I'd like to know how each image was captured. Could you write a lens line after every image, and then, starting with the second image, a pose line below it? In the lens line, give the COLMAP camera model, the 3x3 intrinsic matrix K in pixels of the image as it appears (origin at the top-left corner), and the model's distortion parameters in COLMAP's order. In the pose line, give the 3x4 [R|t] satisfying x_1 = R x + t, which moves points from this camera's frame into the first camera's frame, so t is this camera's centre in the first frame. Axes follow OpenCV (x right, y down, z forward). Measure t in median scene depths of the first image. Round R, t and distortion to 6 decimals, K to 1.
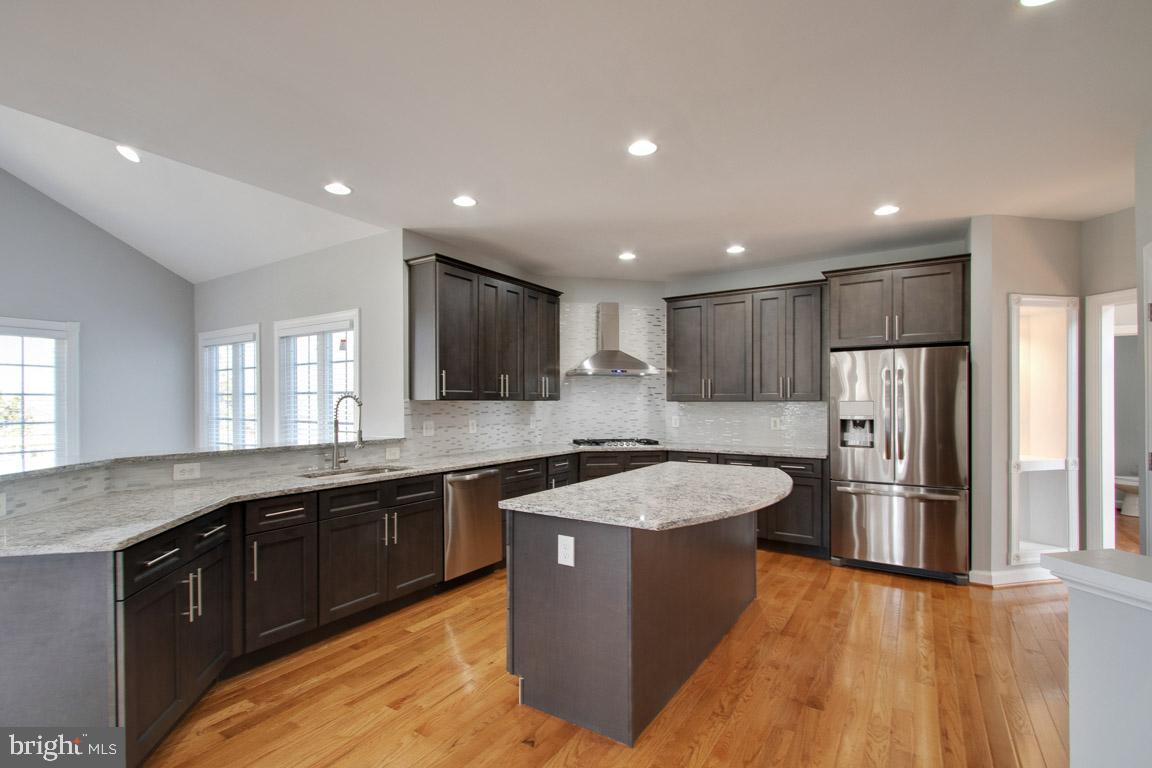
lens RADIAL K [[536.6, 0, 563.2], [0, 536.6, 403.5], [0, 0, 1]] dist [0.001393, 0.000345]
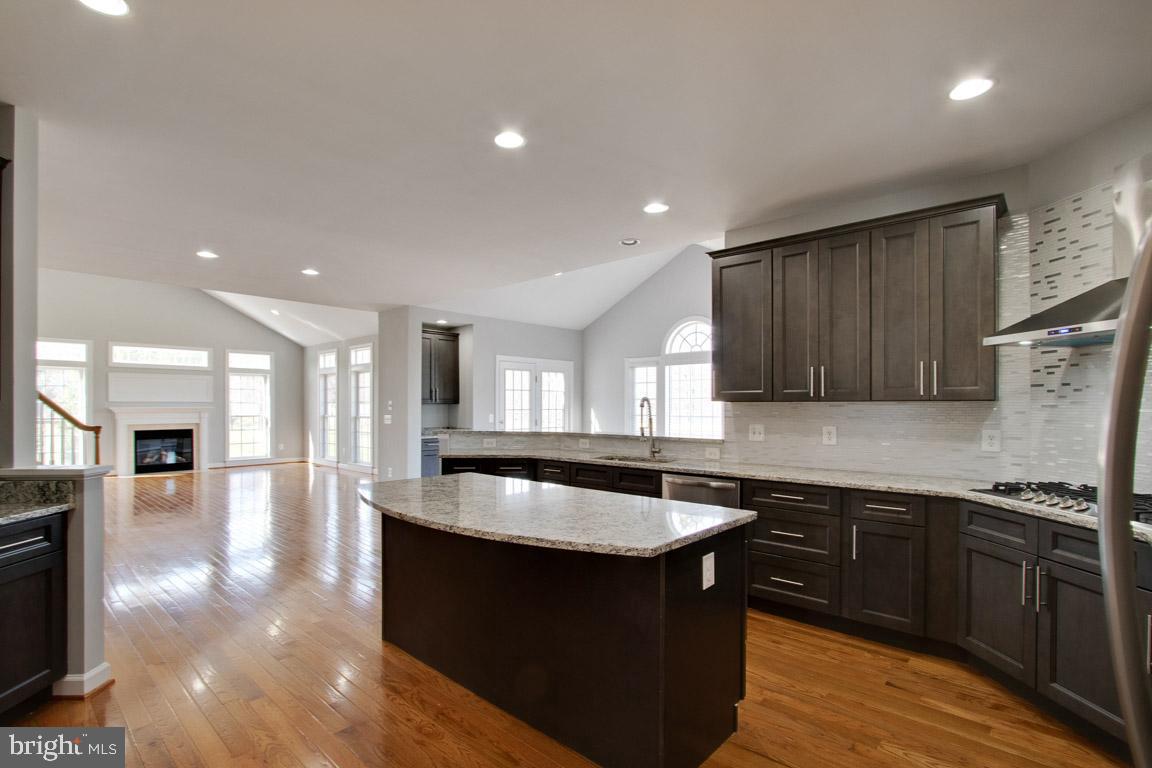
lens RADIAL K [[536.6, 0, 563.2], [0, 536.6, 403.5], [0, 0, 1]] dist [0.001393, 0.000345]
pose [[-0.152378, 0.004187, -0.988313, 0.747117], [0.003921, 0.999986, 0.003632, -0.008922], [0.988314, -0.003321, -0.152392, 0.849920]]
